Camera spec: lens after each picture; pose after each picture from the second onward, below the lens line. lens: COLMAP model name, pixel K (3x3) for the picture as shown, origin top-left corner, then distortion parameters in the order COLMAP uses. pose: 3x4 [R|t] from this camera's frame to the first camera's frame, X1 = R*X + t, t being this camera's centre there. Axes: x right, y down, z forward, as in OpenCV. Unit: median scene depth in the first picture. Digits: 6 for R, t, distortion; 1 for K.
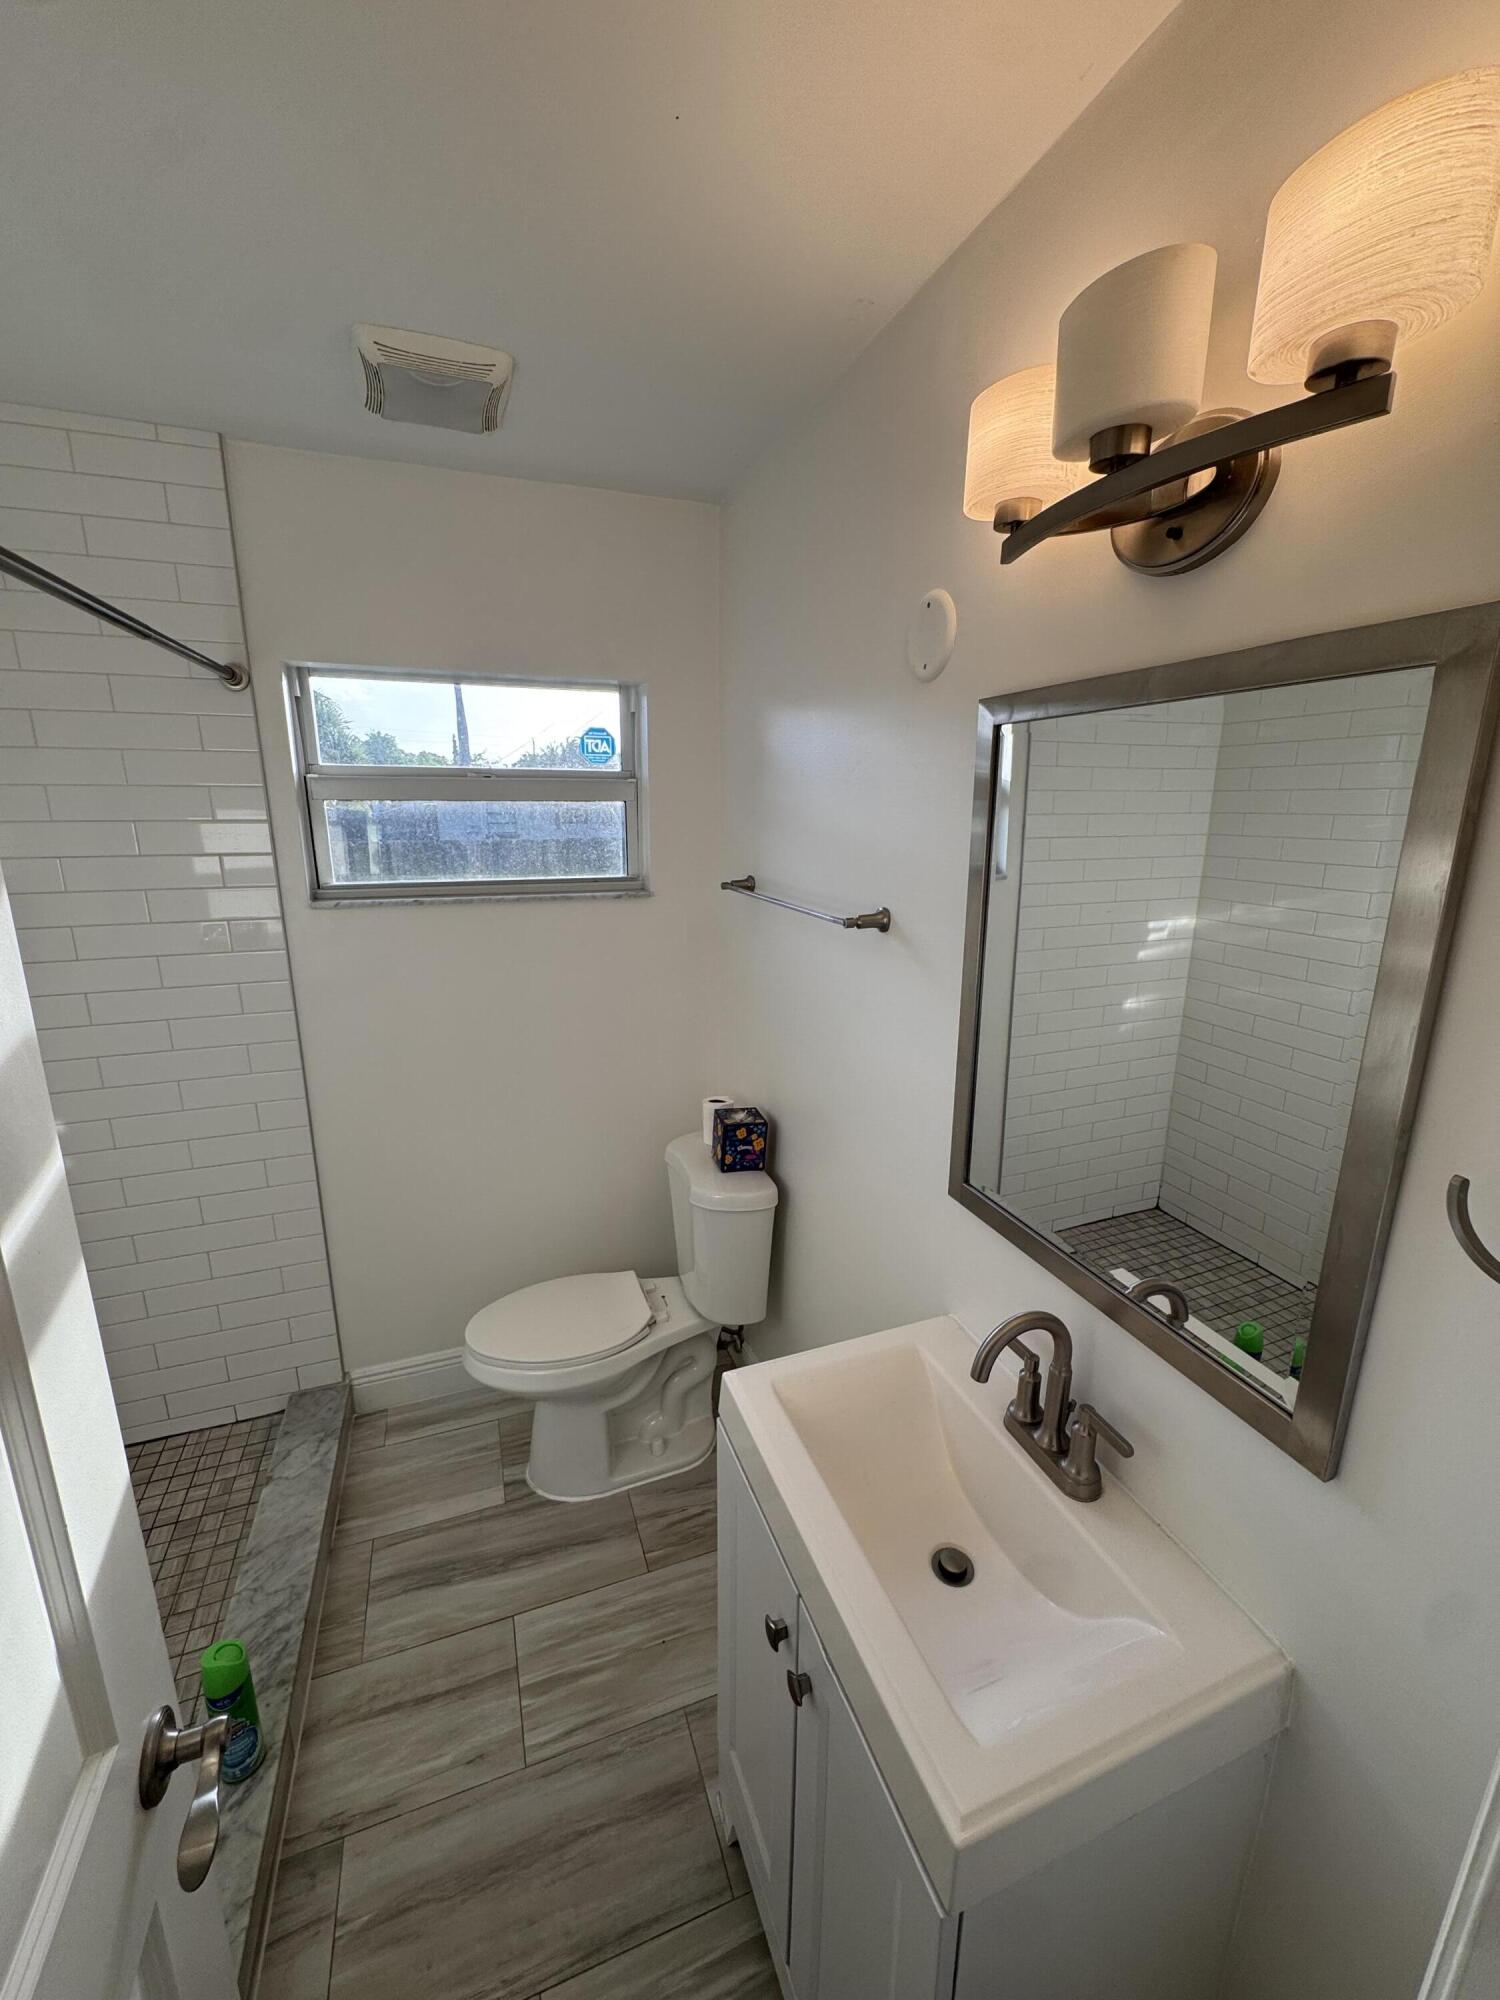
lens RADIAL K [[800.1, 0, 753.8], [0, 800.1, 1001.8], [0, 0, 1]] dist [-0.000209, 0.000005]
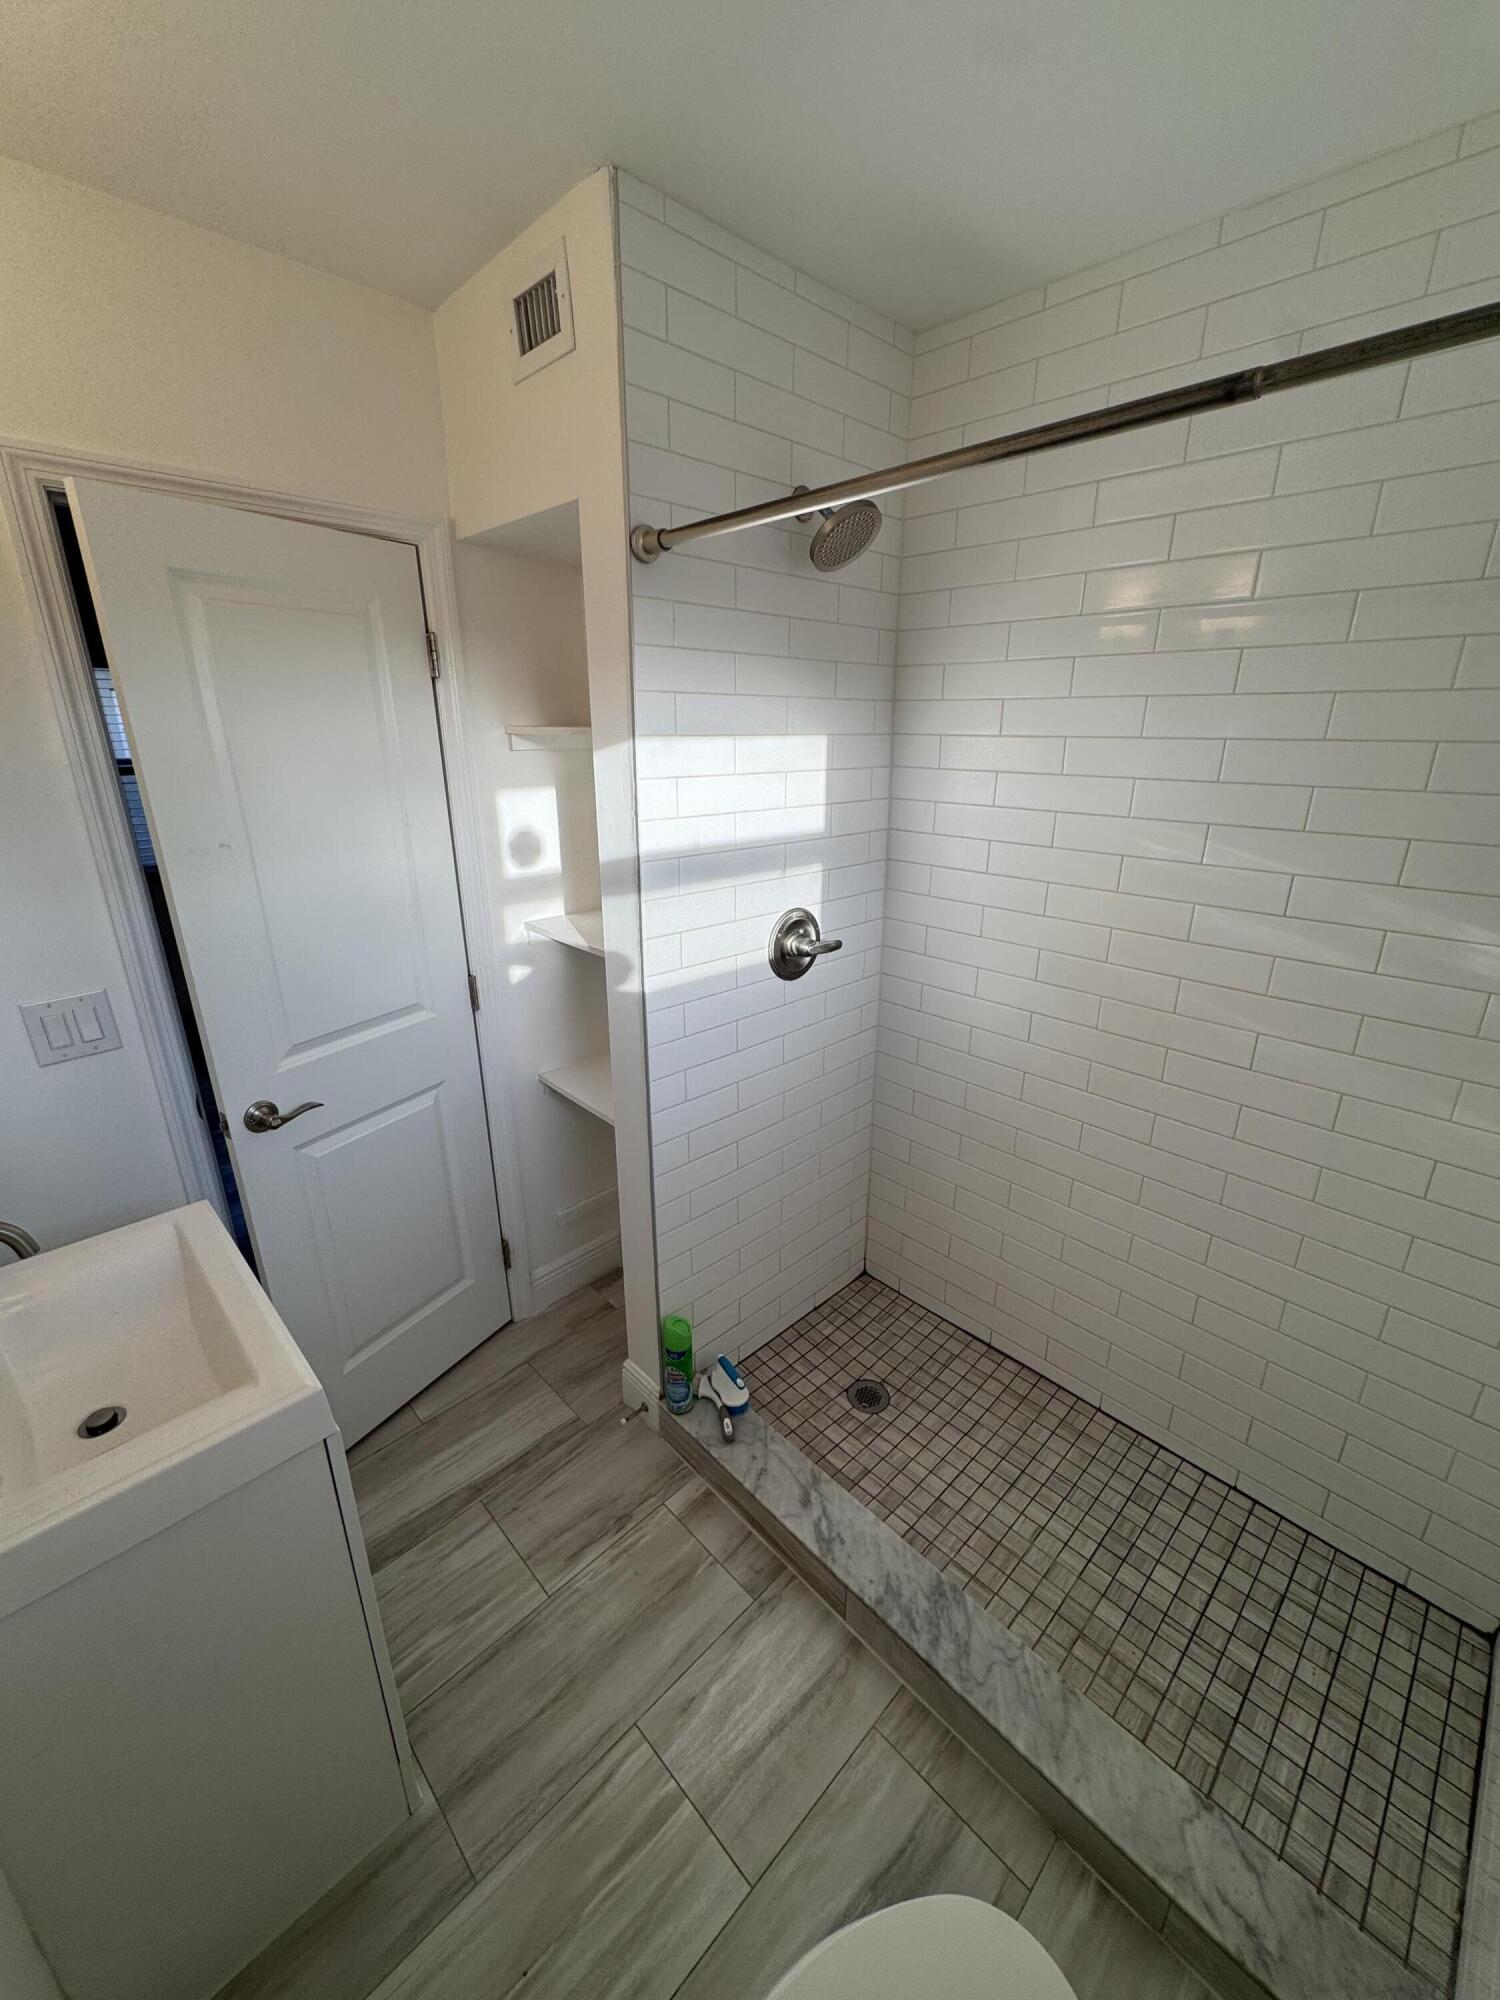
lens RADIAL K [[800.1, 0, 753.8], [0, 800.1, 1001.8], [0, 0, 1]] dist [-0.000209, 0.000005]
pose [[-0.916398, 0.124409, -0.380444, -0.148029], [-0.101140, 0.847657, 0.520815, -0.293873], [0.387280, 0.515752, -0.764208, 1.279173]]
